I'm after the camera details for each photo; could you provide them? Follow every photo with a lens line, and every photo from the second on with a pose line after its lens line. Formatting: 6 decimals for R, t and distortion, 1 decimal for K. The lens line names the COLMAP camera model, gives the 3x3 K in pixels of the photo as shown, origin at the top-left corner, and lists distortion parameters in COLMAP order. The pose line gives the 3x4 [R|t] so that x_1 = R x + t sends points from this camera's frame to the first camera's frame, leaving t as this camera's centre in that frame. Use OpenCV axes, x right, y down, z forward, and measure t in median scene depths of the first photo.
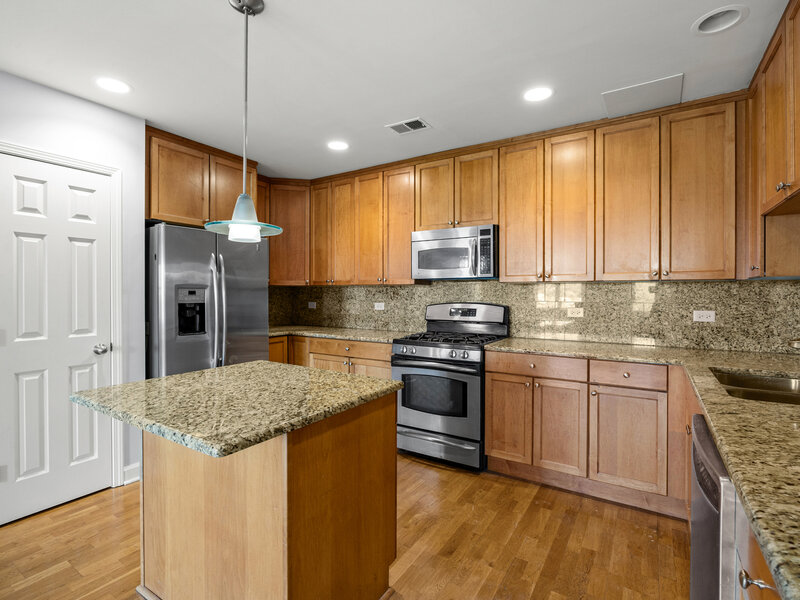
lens RADIAL K [[404.0, 0, 400.9], [0, 404.0, 294.0], [0, 0, 1]] dist [-0.013364, 0.001711]
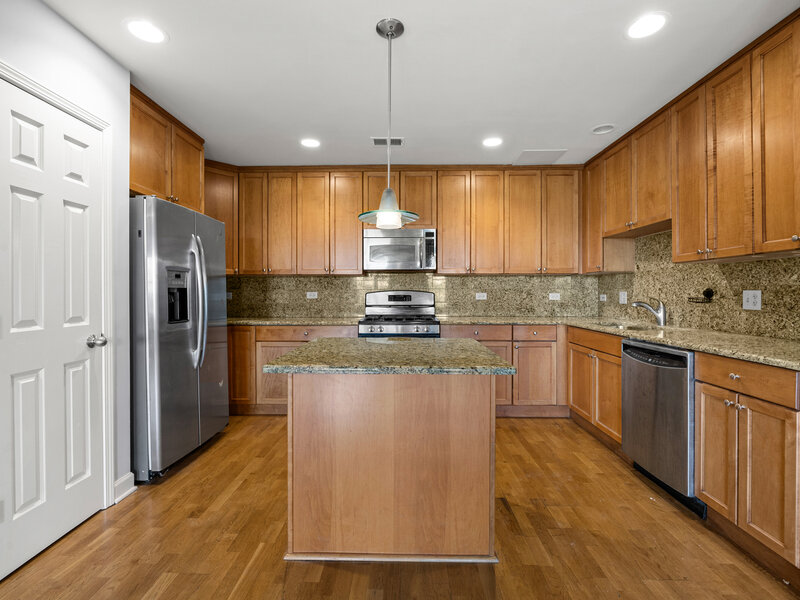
lens RADIAL K [[383.3, 0, 400.7], [0, 383.3, 293.6], [0, 0, 1]] dist [-0.005202, -0.000527]
pose [[0.847916, -0.003305, 0.530121, -0.578716], [0.003470, 0.999994, 0.000684, 0.038368], [-0.530120, 0.001259, 0.847922, 0.009336]]
